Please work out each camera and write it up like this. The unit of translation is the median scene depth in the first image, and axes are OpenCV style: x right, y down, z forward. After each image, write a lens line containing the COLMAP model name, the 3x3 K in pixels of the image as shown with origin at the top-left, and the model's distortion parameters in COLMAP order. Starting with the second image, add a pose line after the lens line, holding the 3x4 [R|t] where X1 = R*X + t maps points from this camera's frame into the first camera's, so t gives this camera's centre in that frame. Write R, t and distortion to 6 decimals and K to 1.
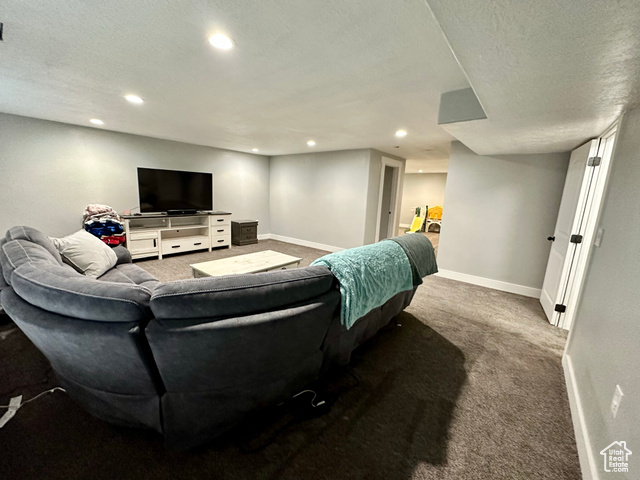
lens RADIAL K [[254.5, 0, 320.4], [0, 254.5, 241.1], [0, 0, 1]] dist [-0.001471, 0.000225]
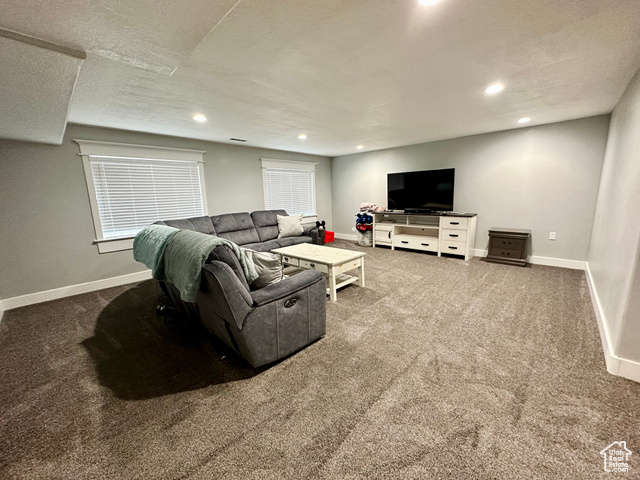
lens RADIAL K [[254.5, 0, 319.8], [0, 254.5, 240.8], [0, 0, 1]] dist [-0.001471, 0.000225]
pose [[-0.074619, 0.142762, -0.986940, 0.523729], [-0.164659, 0.974351, 0.153390, -0.089460], [0.983524, 0.173954, -0.049198, 0.677115]]
